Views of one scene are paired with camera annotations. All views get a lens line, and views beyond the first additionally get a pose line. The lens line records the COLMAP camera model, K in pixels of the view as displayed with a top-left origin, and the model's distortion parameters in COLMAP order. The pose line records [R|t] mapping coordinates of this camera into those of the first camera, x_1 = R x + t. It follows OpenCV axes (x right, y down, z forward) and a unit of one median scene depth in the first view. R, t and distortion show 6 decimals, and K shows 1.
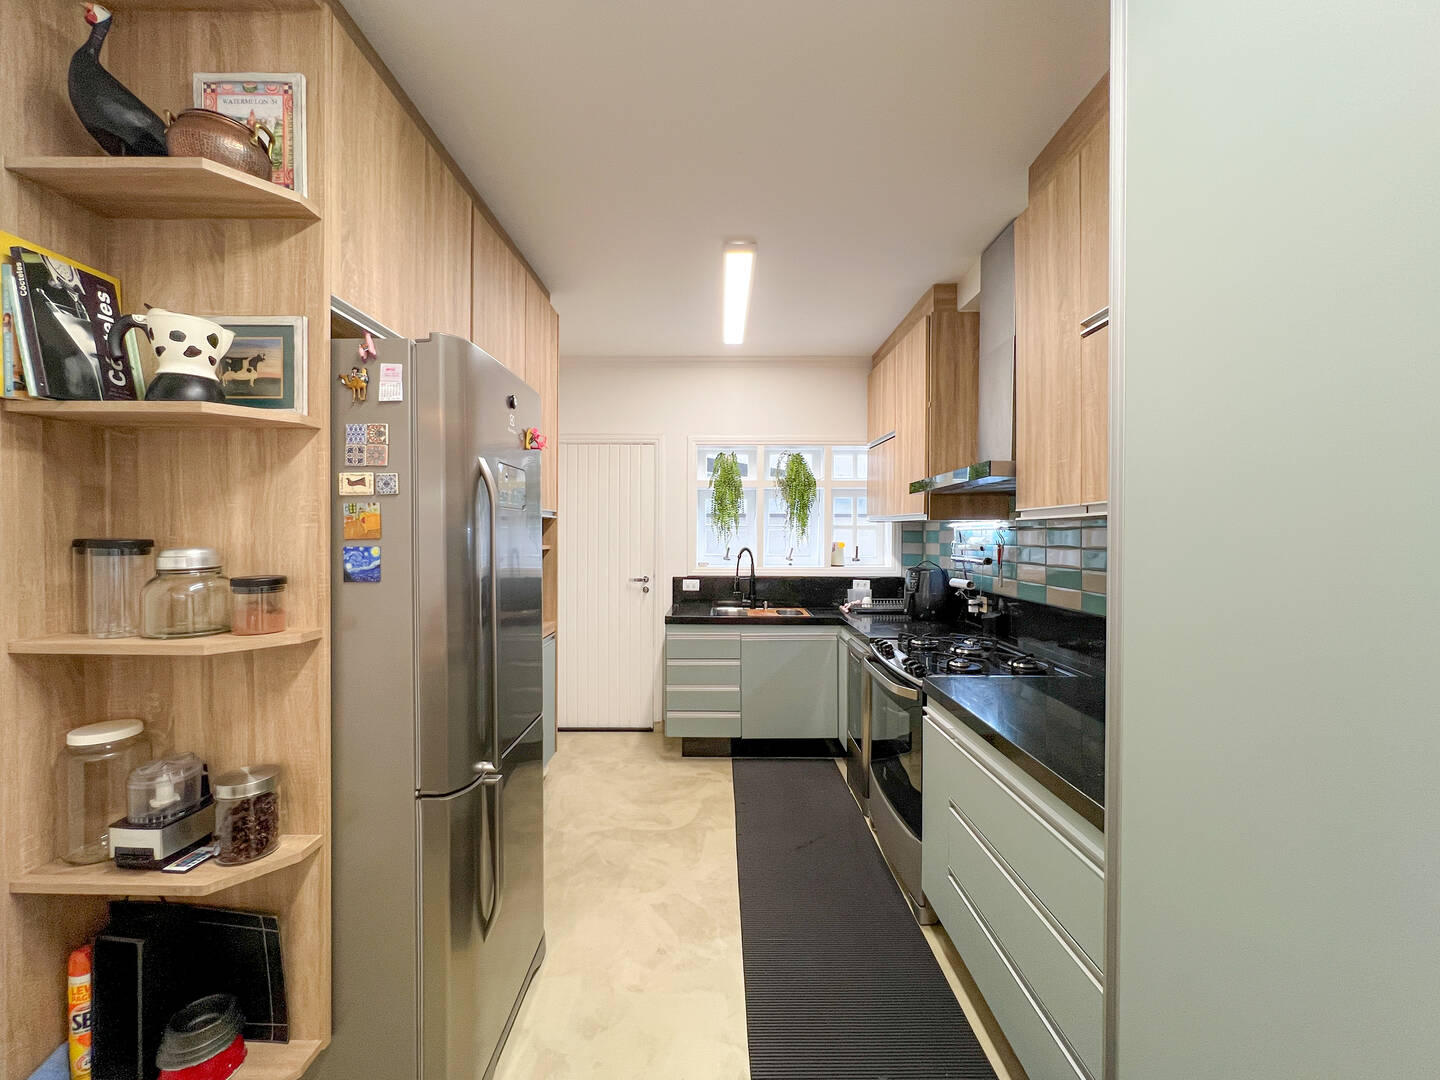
lens RADIAL K [[581.3, 0, 722.7], [0, 581.3, 536.3], [0, 0, 1]] dist [-0.004323, 0.000814]
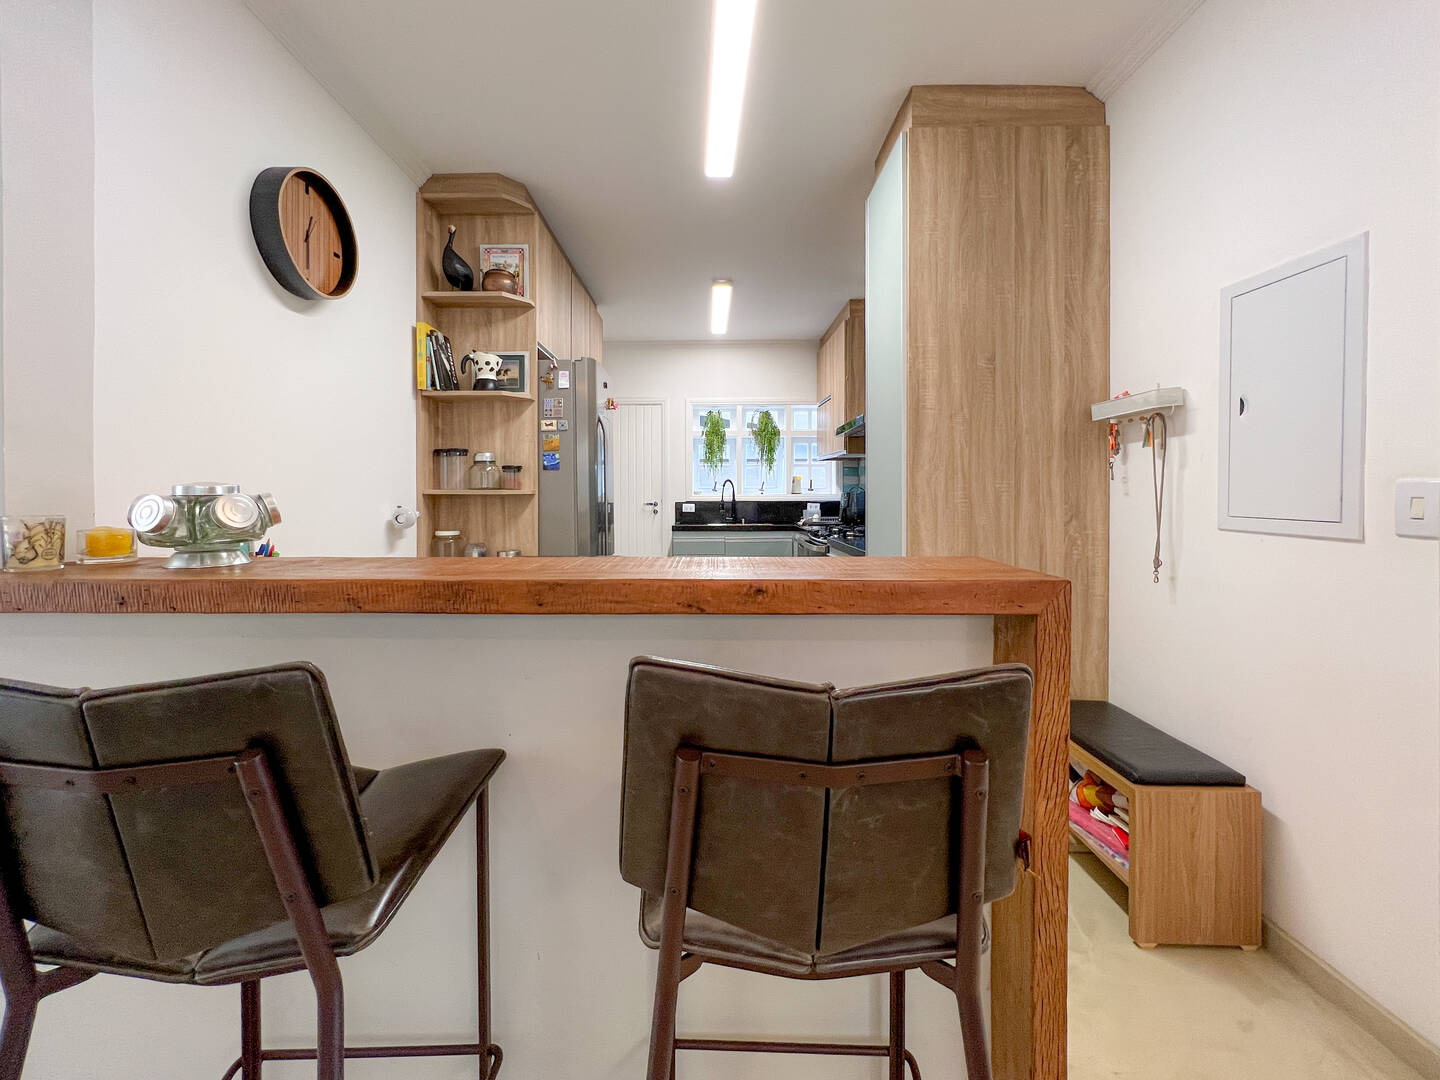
lens RADIAL K [[581.3, 0, 693.0], [0, 581.3, 494.9], [0, 0, 1]] dist [-0.004323, 0.000814]
pose [[0.999586, -0.004060, -0.028475, -0.016574], [0.004025, 0.999991, -0.001279, 0.179735], [0.028480, 0.001163, 0.999594, -1.197838]]
